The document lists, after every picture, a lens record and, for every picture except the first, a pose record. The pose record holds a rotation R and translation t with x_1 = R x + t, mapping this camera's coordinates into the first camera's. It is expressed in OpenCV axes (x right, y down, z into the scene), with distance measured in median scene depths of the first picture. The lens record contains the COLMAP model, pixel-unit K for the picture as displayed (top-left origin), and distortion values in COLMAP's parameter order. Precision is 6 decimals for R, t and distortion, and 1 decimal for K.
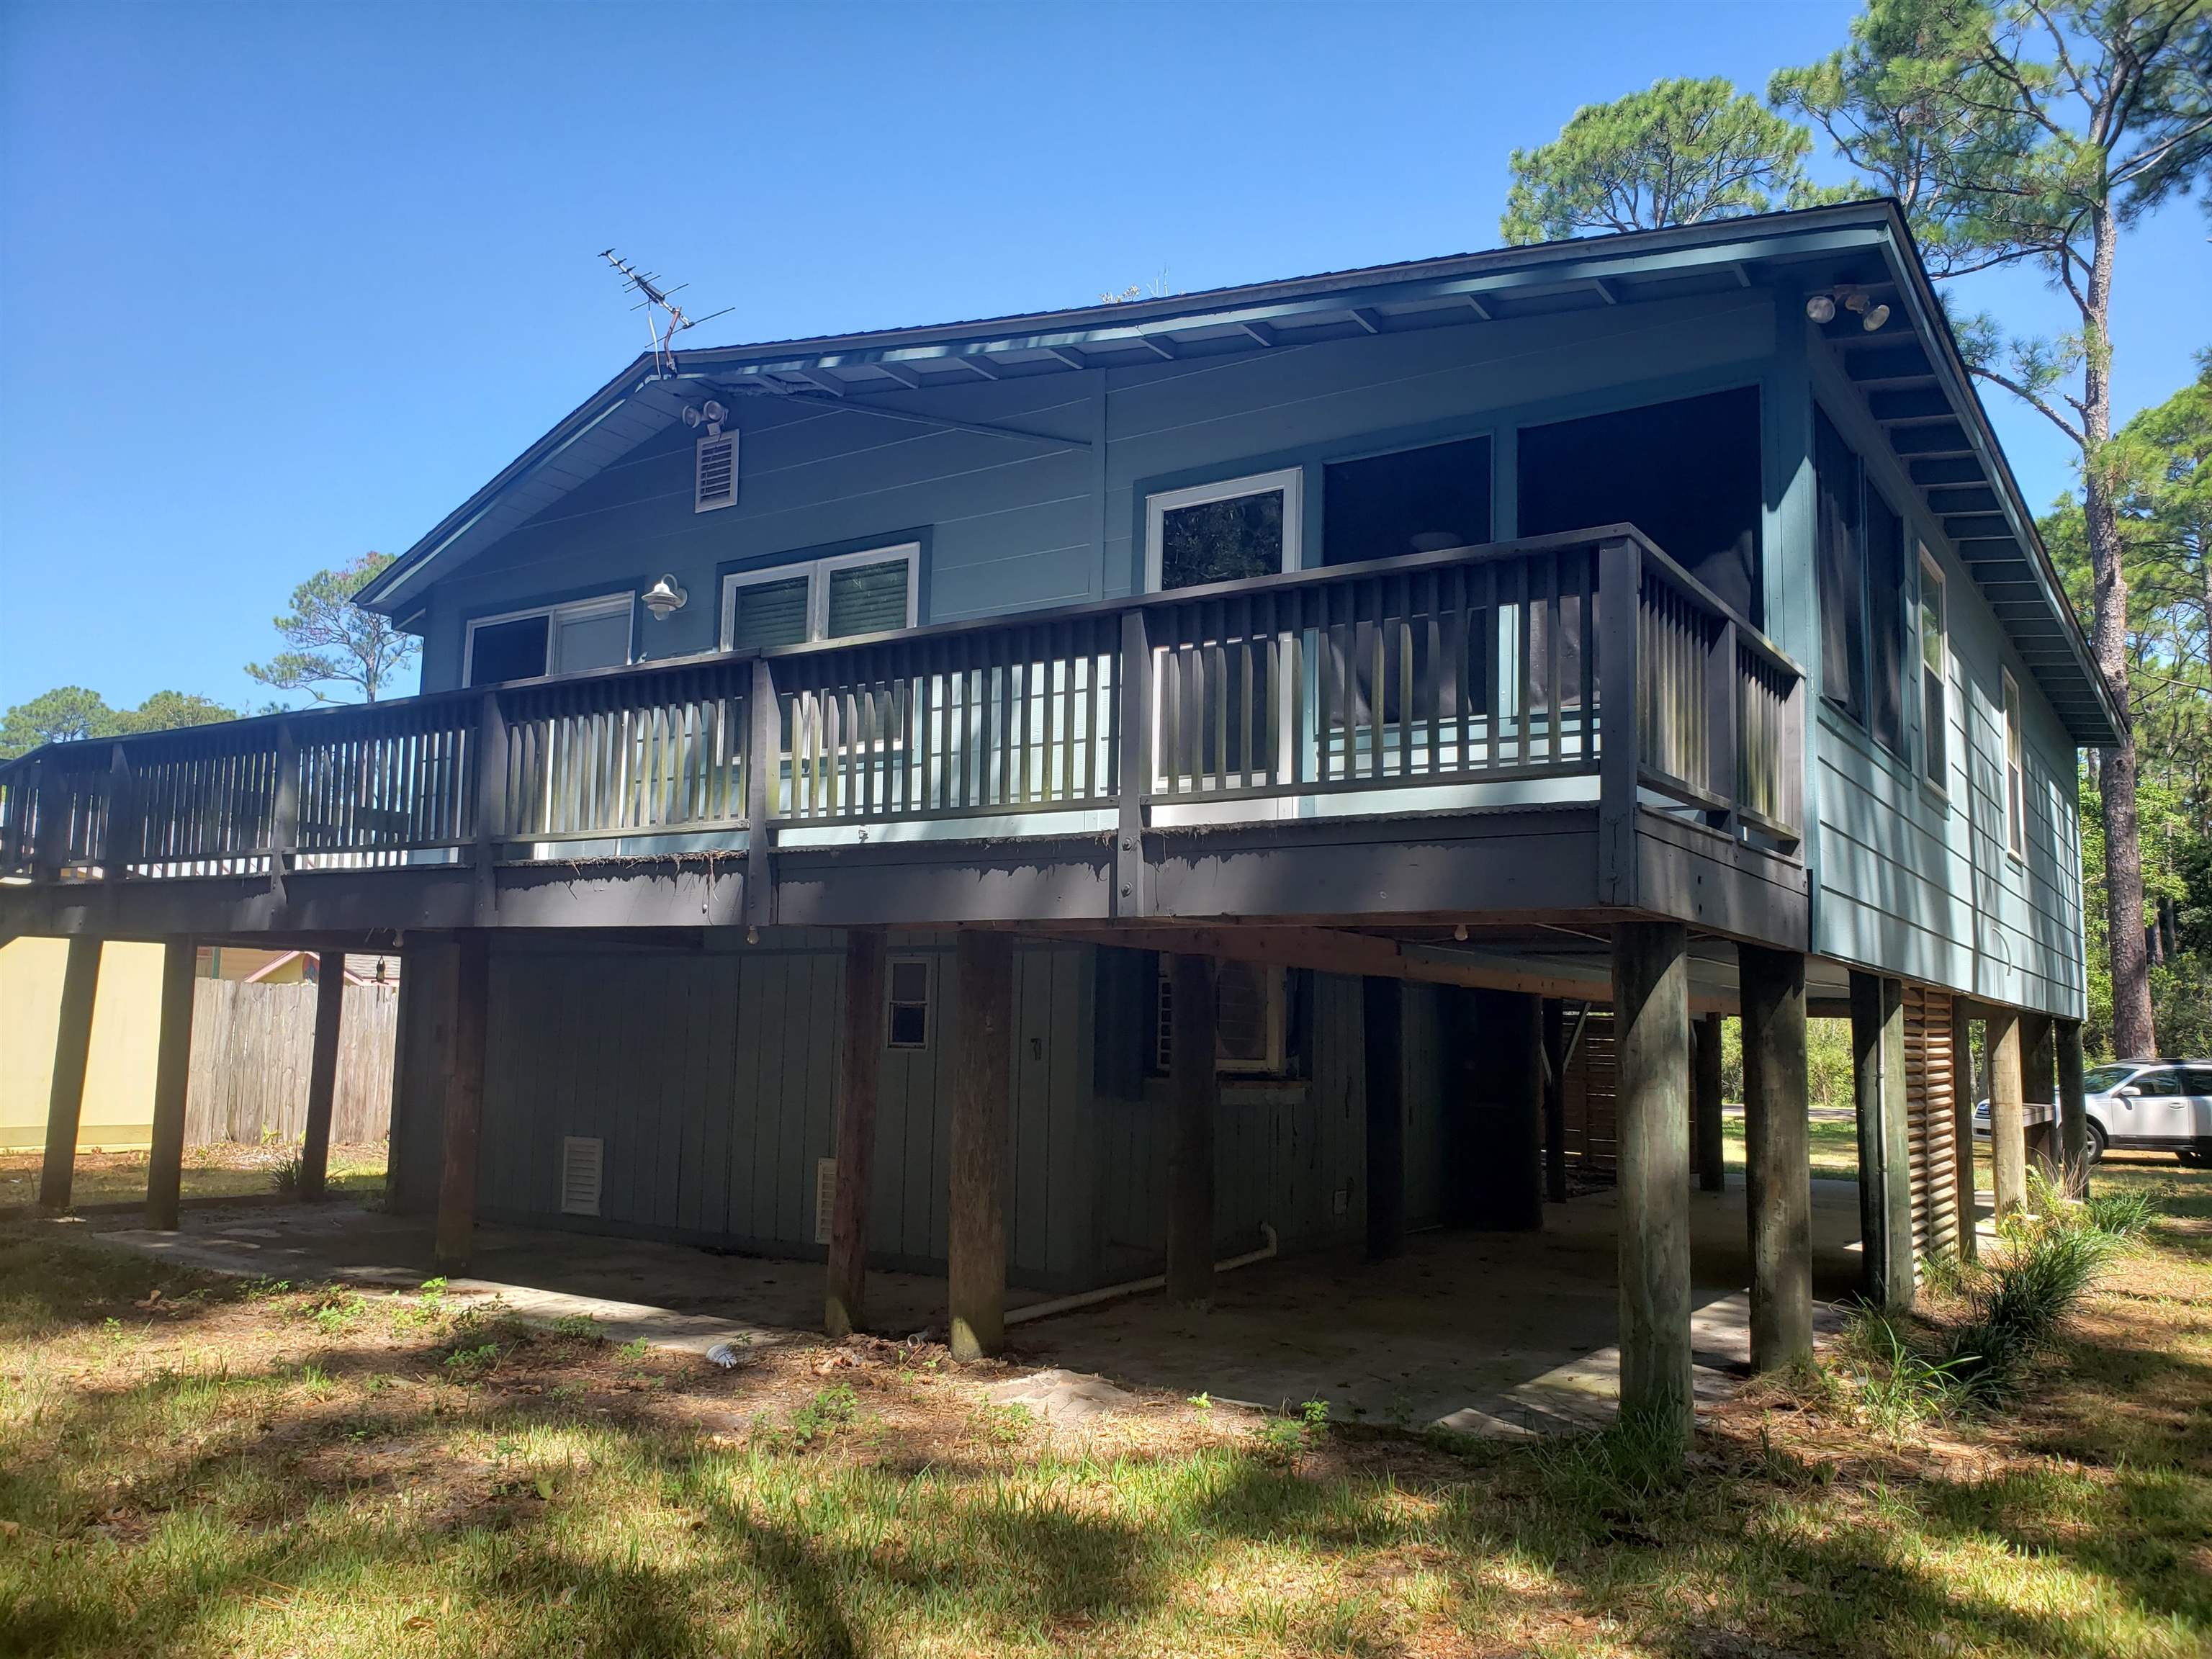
lens RADIAL K [[1742.2, 0, 1106.0], [0, 1742.2, 829.5], [0, 0, 1]] dist [0.032912, 0.000887]
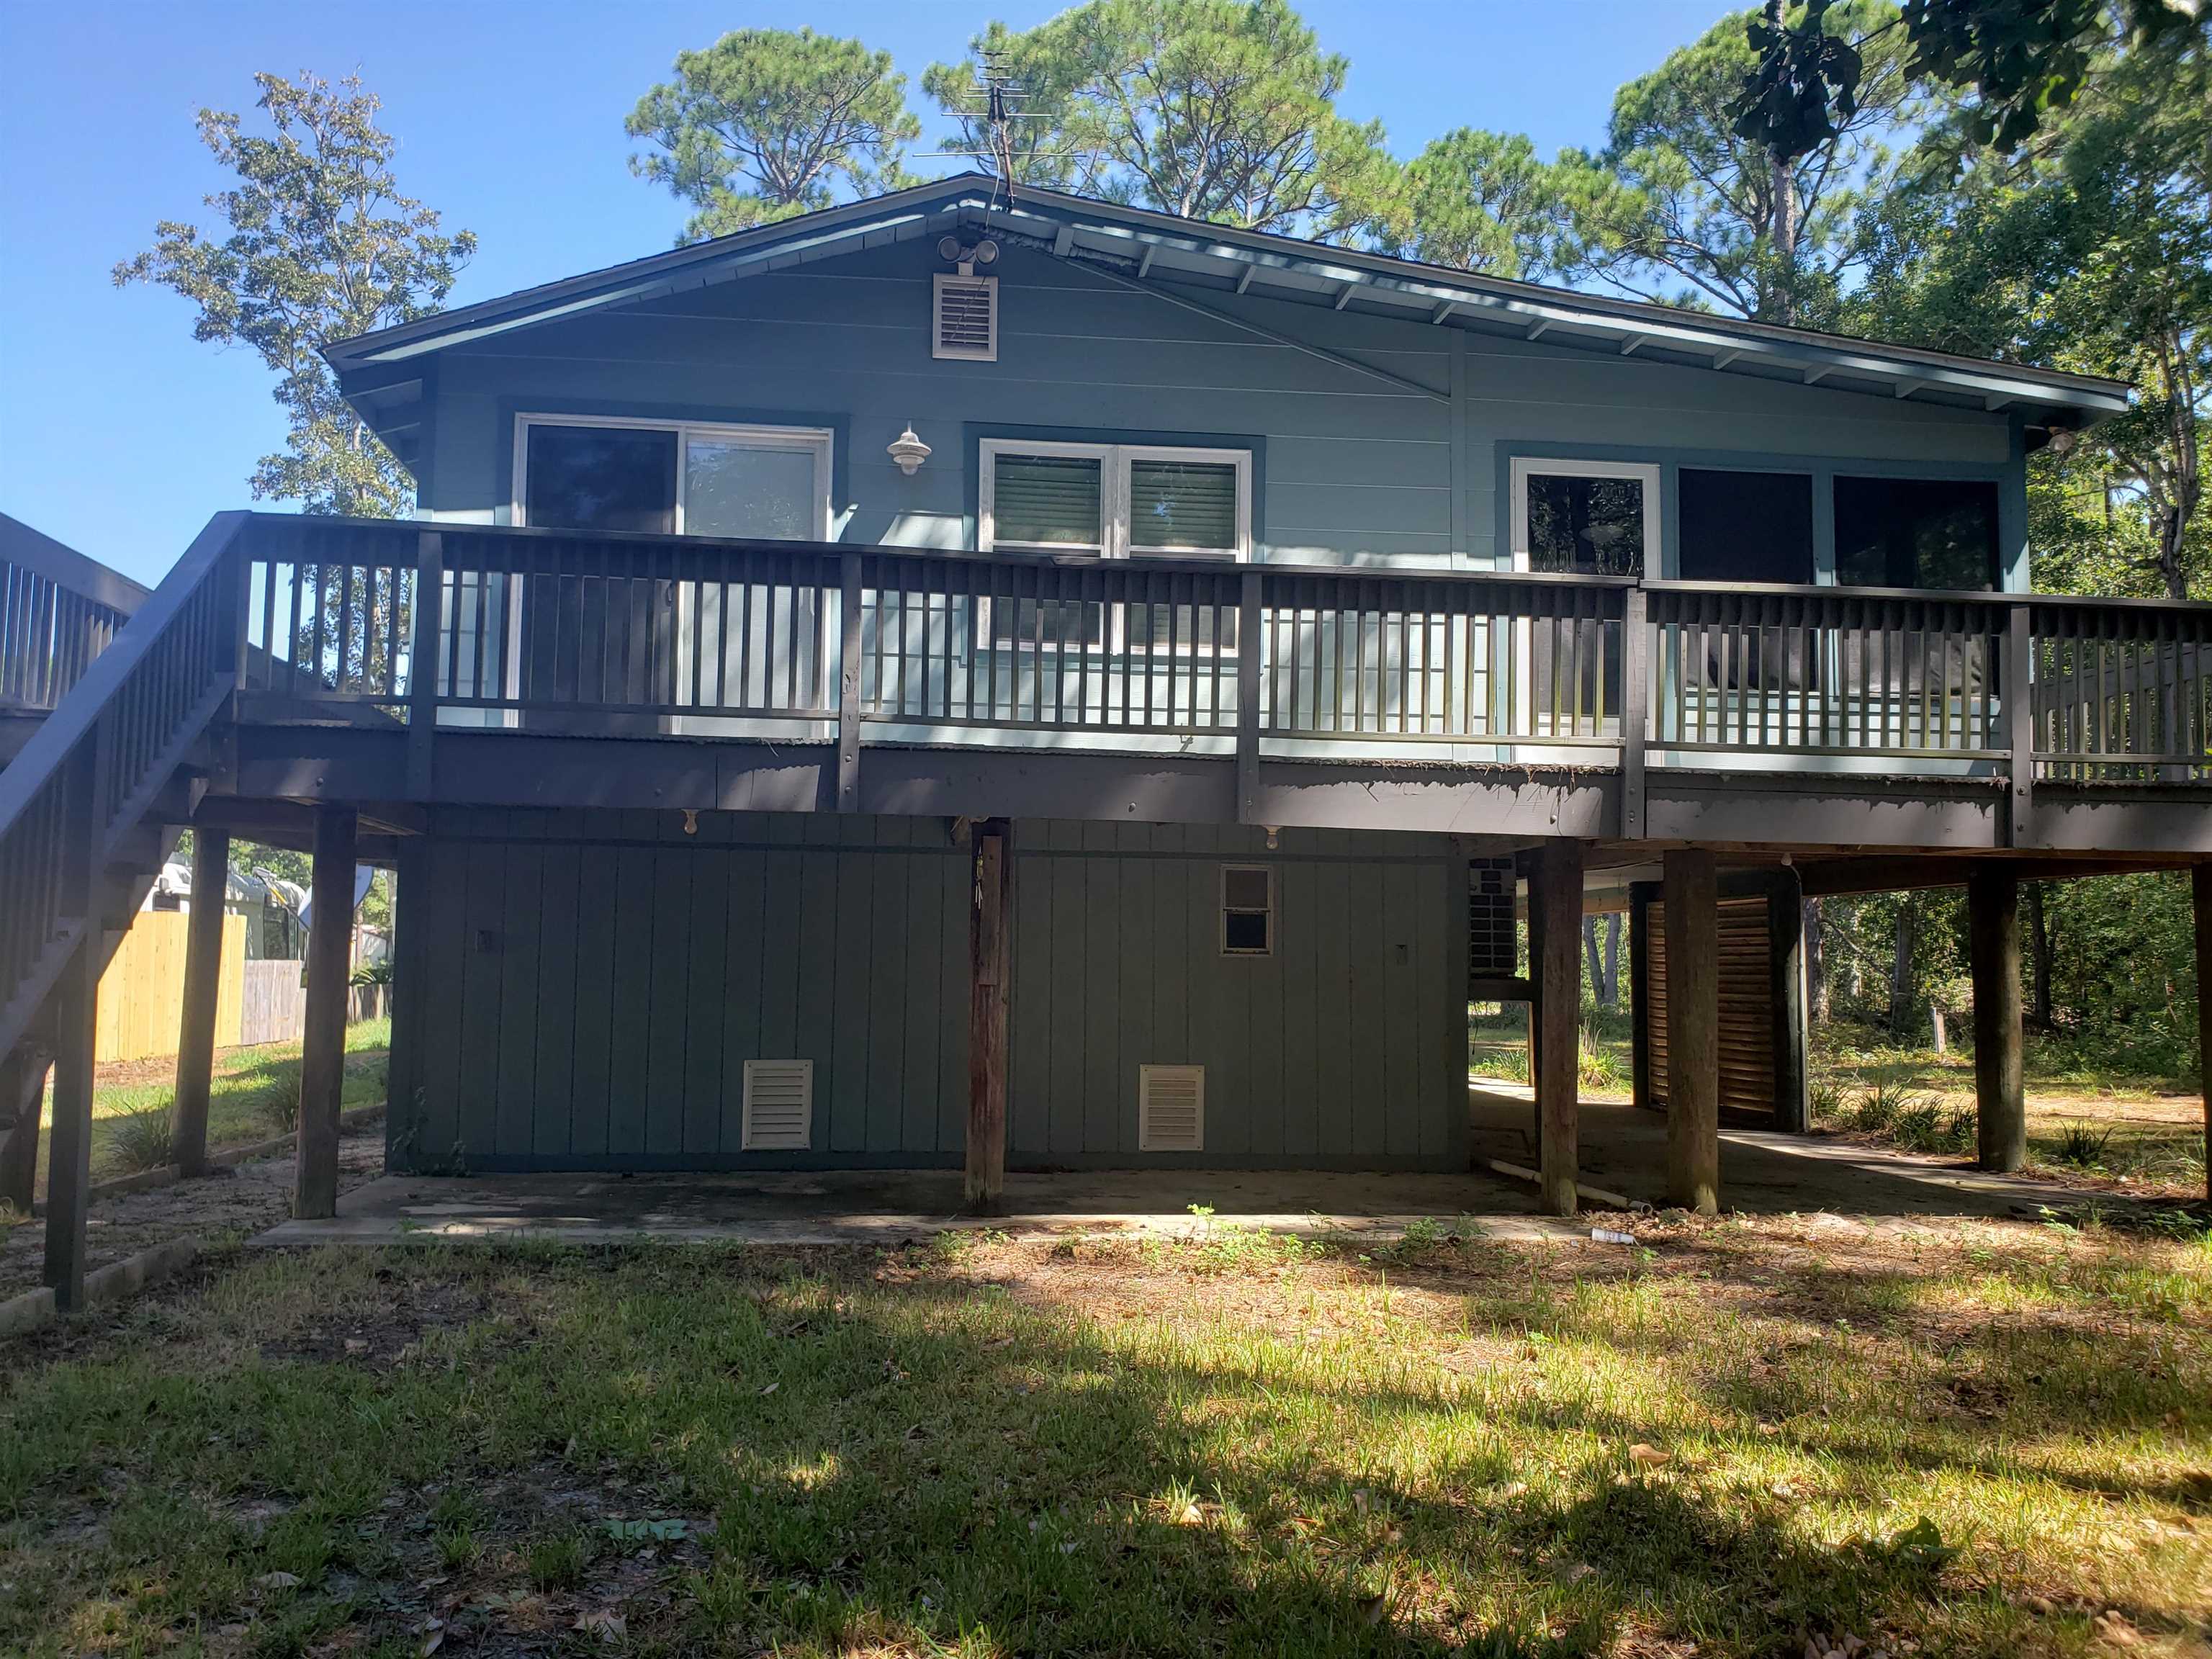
lens RADIAL K [[1688.3, 0, 1106.0], [0, 1688.3, 829.5], [0, 0, 1]] dist [-0.013119, 0.035519]
pose [[0.765974, 0.037560, 0.641774, -0.856480], [-0.072202, 0.997002, 0.027826, 0.033943], [-0.638804, -0.067651, 0.766389, 0.324083]]
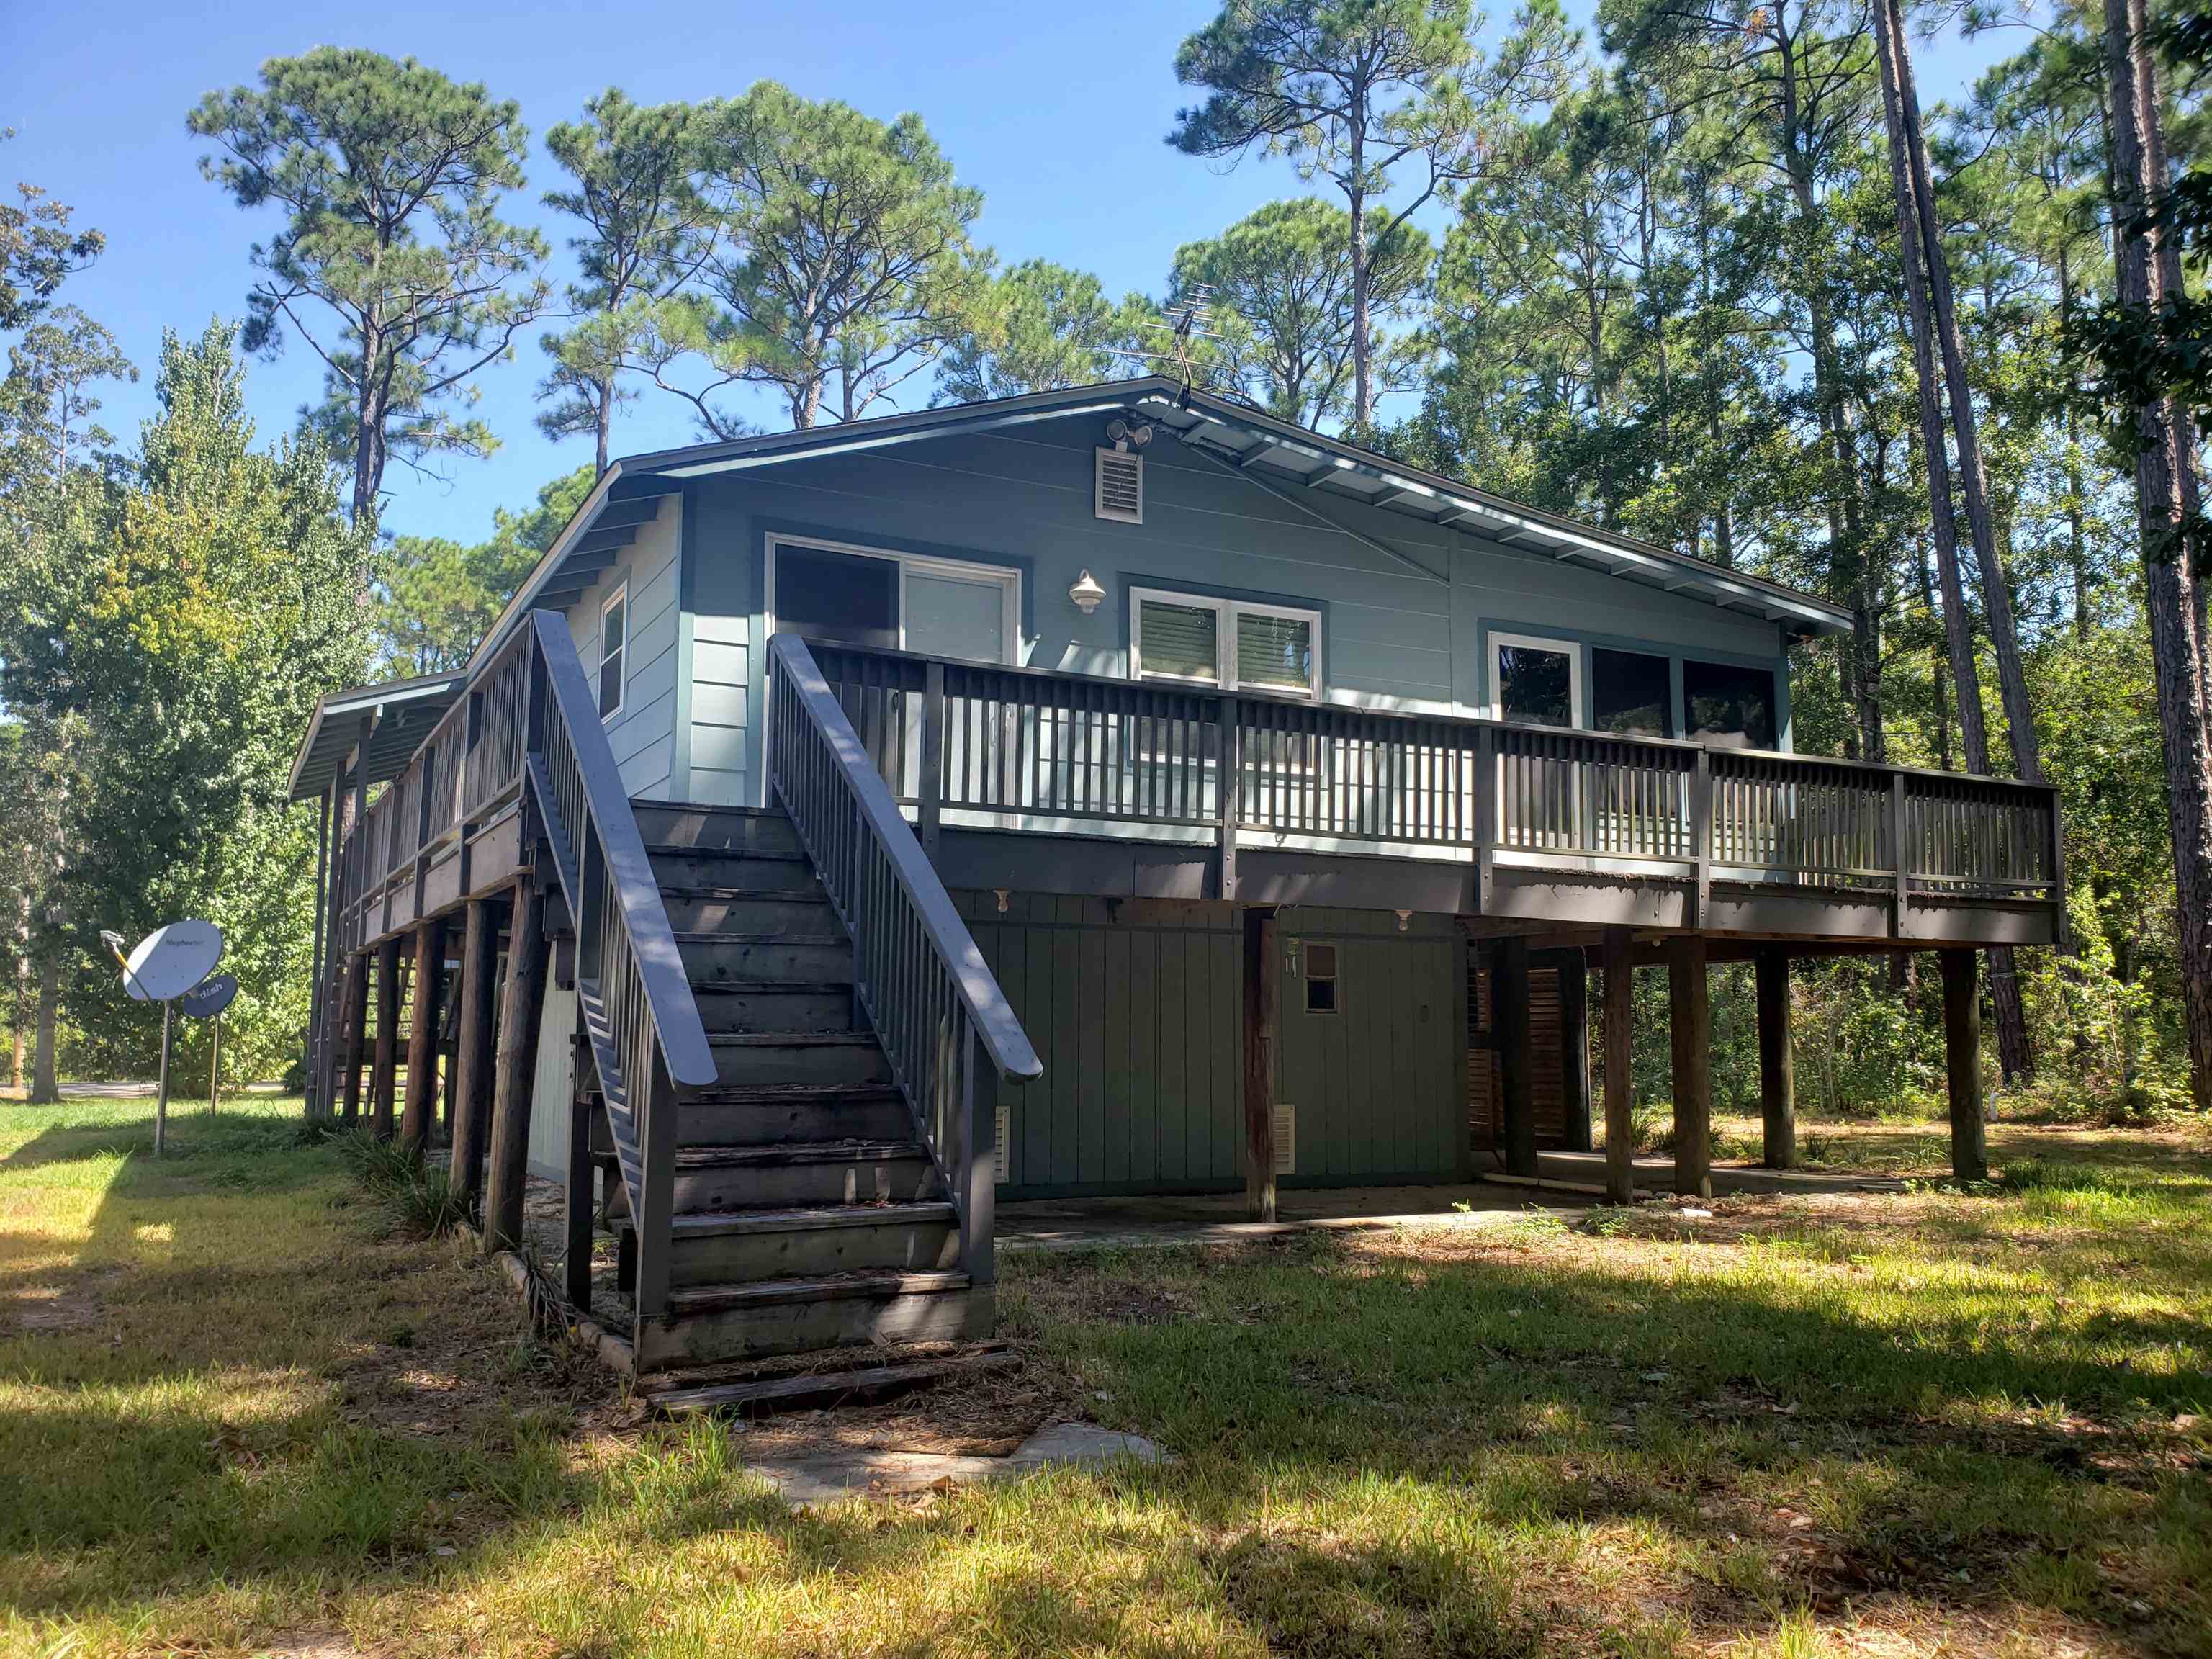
lens RADIAL K [[1704.0, 0, 1106.0], [0, 1704.0, 829.5], [0, 0, 1]] dist [-0.000552, 0.041865]
pose [[0.490566, 0.084878, 0.867261, -1.350979], [-0.095174, 0.994510, -0.043497, 0.065135], [-0.866191, -0.061203, 0.495951, 0.562133]]
